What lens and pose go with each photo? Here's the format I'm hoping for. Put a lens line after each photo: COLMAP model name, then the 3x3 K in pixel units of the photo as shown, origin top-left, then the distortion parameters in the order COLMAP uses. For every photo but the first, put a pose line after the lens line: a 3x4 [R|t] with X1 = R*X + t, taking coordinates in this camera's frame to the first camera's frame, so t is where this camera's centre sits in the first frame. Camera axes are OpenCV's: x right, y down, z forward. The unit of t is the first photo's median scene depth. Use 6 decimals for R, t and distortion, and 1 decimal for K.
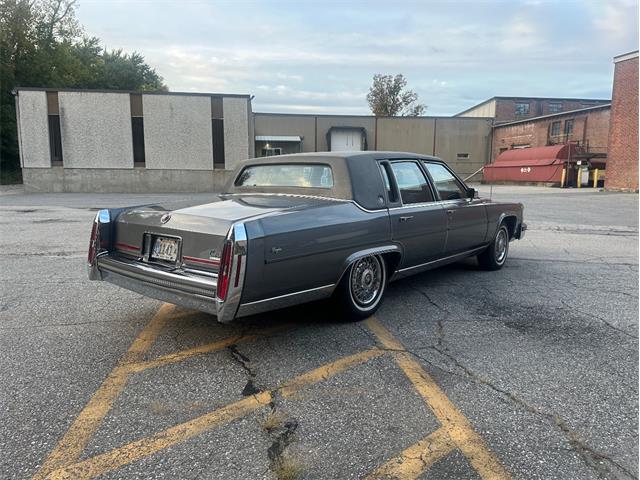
lens RADIAL K [[445.0, 0, 317.0], [0, 445.0, 245.3], [0, 0, 1]] dist [0.043297, -0.053991]
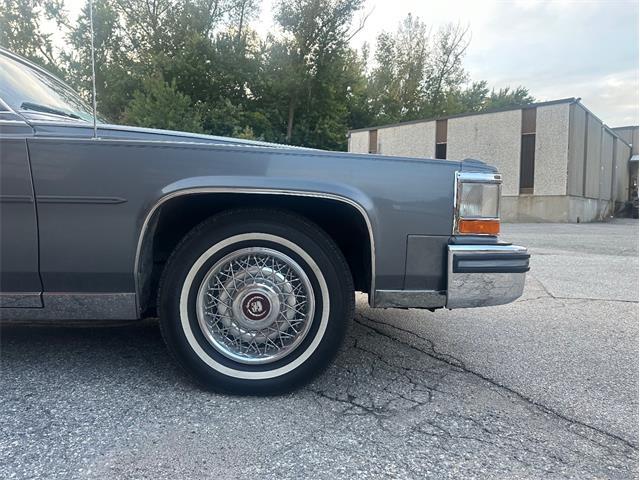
lens RADIAL K [[445.0, 0, 317.0], [0, 445.0, 245.3], [0, 0, 1]] dist [0.043297, -0.053991]
pose [[0.653923, 0.051797, -0.754786, 0.158873], [-0.119112, 0.992260, -0.035101, -0.004140], [0.747125, 0.112857, 0.655032, 0.194356]]
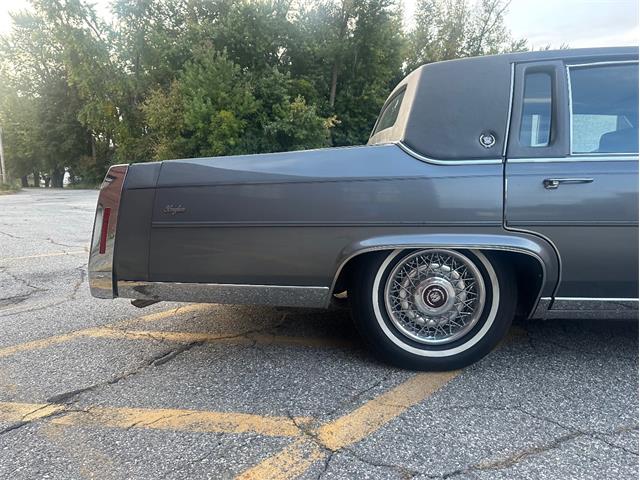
lens RADIAL K [[445.0, 0, 317.0], [0, 445.0, 245.3], [0, 0, 1]] dist [0.043297, -0.053991]
pose [[0.636802, 0.095934, -0.765036, 0.061290], [-0.102089, 0.993984, 0.039667, 0.001562], [0.764239, 0.052842, 0.642765, 0.081970]]
